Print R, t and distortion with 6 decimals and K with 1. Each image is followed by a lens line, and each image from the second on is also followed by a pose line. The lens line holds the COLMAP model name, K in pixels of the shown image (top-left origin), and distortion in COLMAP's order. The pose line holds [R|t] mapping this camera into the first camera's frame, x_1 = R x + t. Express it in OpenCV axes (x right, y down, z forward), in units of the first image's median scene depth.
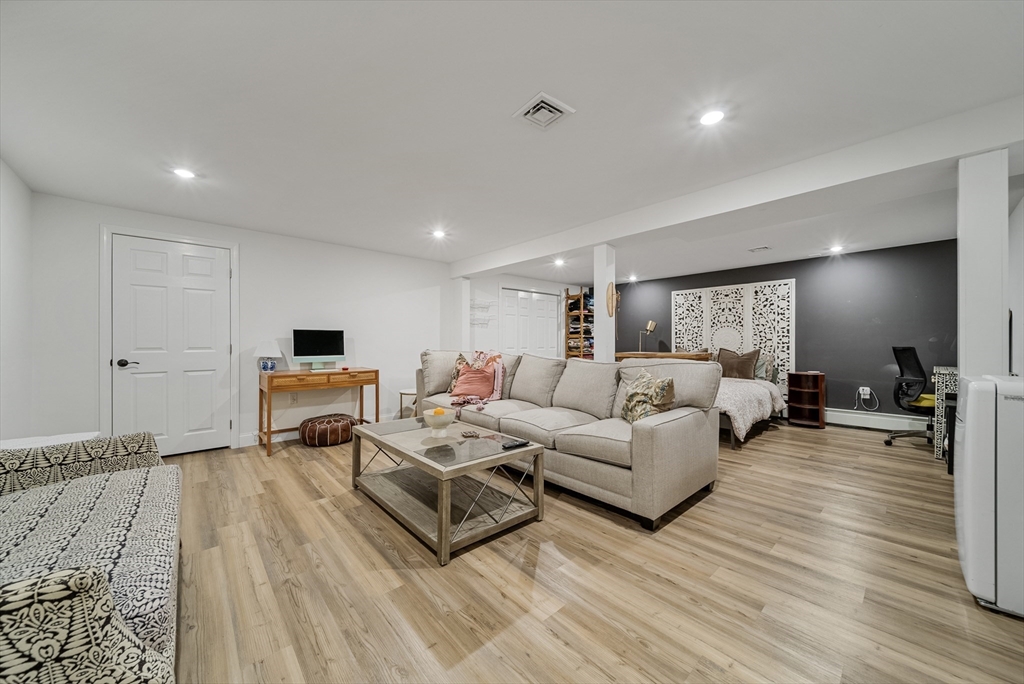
lens RADIAL K [[361.7, 0, 512.8], [0, 361.7, 343.3], [0, 0, 1]] dist [-0.001100, -0.000747]
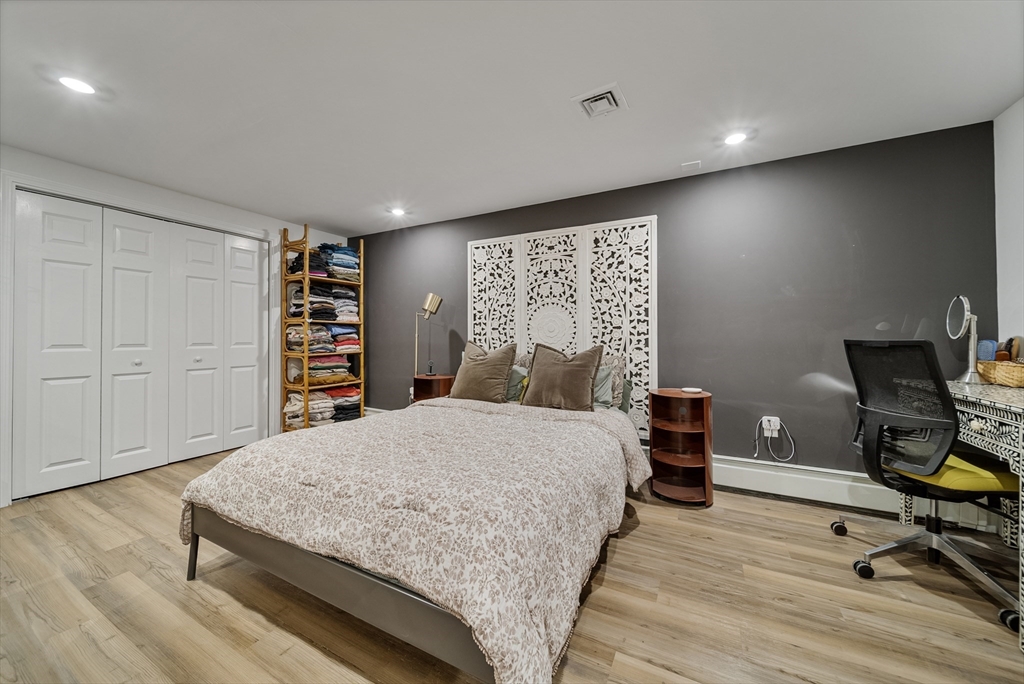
lens RADIAL K [[361.7, 0, 512.8], [0, 361.7, 343.3], [0, 0, 1]] dist [-0.001100, -0.000747]
pose [[0.934051, -0.007444, 0.357062, 0.357627], [0.001028, 0.999835, 0.018156, 0.003798], [-0.357138, -0.016591, 0.933904, 0.530559]]
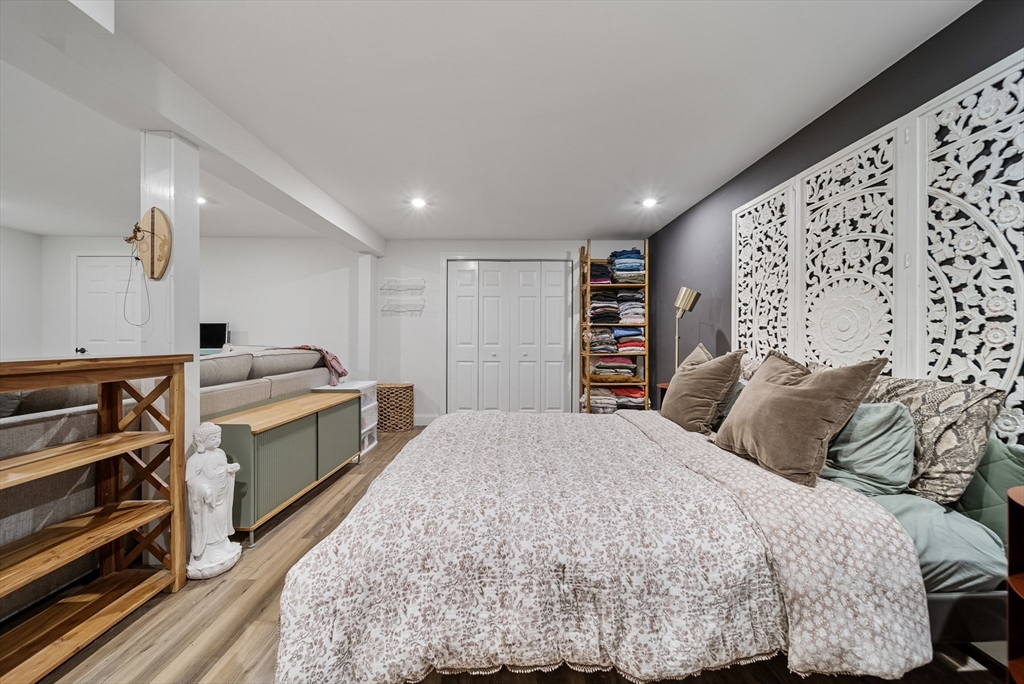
lens RADIAL K [[361.7, 0, 512.8], [0, 361.7, 343.3], [0, 0, 1]] dist [-0.001100, -0.000747]
pose [[0.753458, 0.010298, -0.657415, 0.614982], [-0.000901, 0.999893, 0.014630, 0.002604], [0.657495, -0.010431, 0.753386, 0.611822]]
